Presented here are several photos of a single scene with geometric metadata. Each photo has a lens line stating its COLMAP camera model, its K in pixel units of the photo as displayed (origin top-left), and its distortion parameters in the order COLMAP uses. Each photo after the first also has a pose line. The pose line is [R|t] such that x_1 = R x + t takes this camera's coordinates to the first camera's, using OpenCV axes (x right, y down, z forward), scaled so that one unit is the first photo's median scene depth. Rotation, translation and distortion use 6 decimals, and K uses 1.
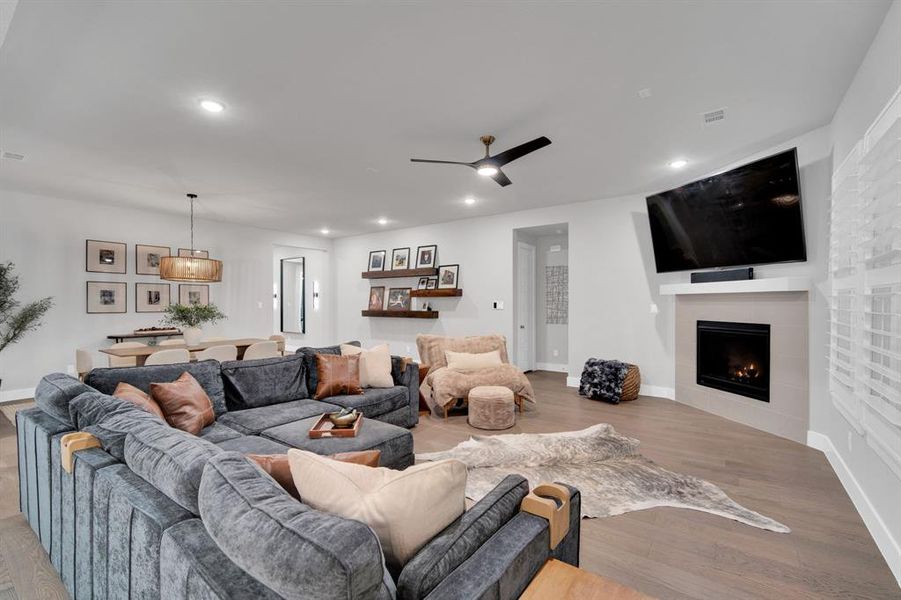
lens RADIAL K [[401.7, 0, 453.9], [0, 401.7, 304.0], [0, 0, 1]] dist [-0.001952, 0.000039]
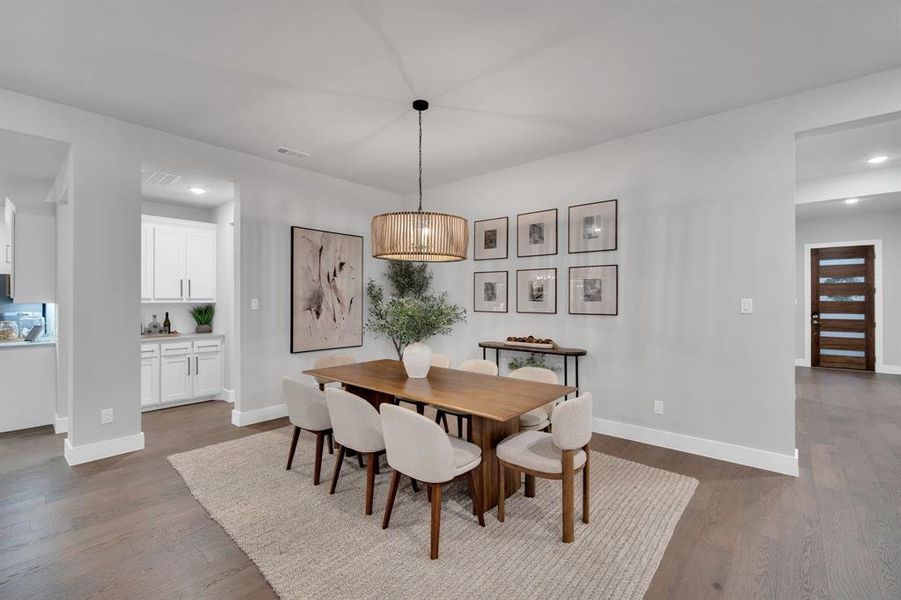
lens RADIAL K [[396.6, 0, 450.3], [0, 396.6, 297.8], [0, 0, 1]] dist [-0.005277, 0.000552]
pose [[-0.103437, -0.002841, -0.994632, -0.142277], [-0.003724, 0.999990, -0.002469, -0.004325], [0.994629, 0.003449, -0.103447, 1.362161]]
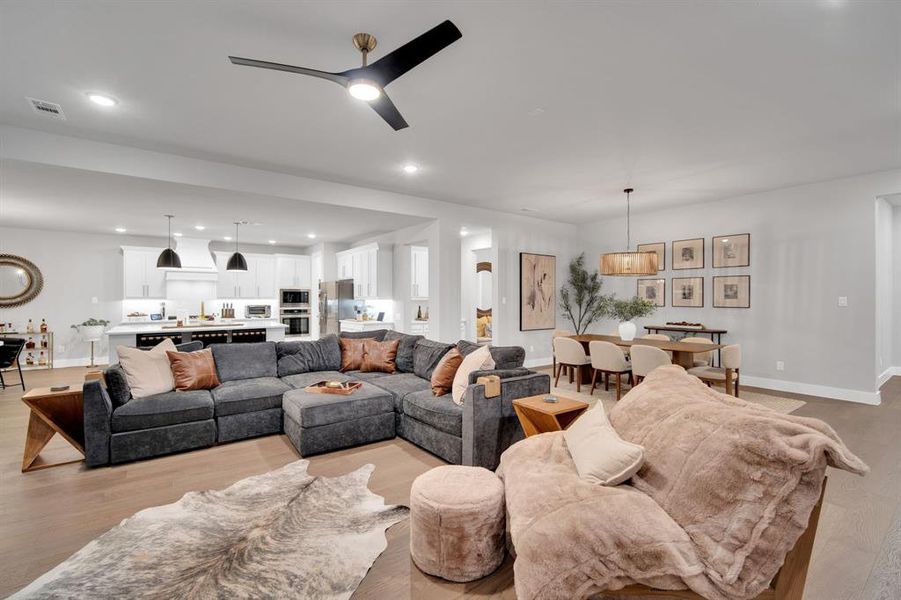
lens RADIAL K [[396.6, 0, 450.3], [0, 396.6, 297.8], [0, 0, 1]] dist [-0.005277, 0.000552]
pose [[-0.318133, 0.002230, -0.948043, 0.529452], [-0.002649, 0.999991, 0.003241, -0.005669], [0.948042, 0.003542, -0.318124, 1.108861]]
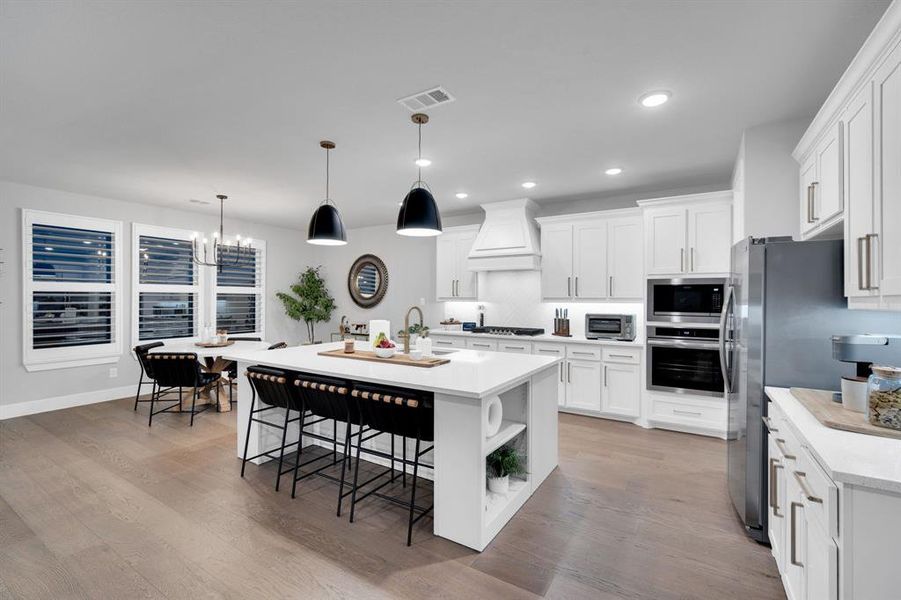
lens RADIAL K [[390.2, 0, 450.5], [0, 390.2, 300.0], [0, 0, 1]] dist [-0.005815, 0.000444]
pose [[-0.998016, -0.000225, -0.062956, -0.624658], [-0.000646, 0.999978, 0.006674, -0.000916], [0.062953, 0.006702, -0.997994, 0.484593]]
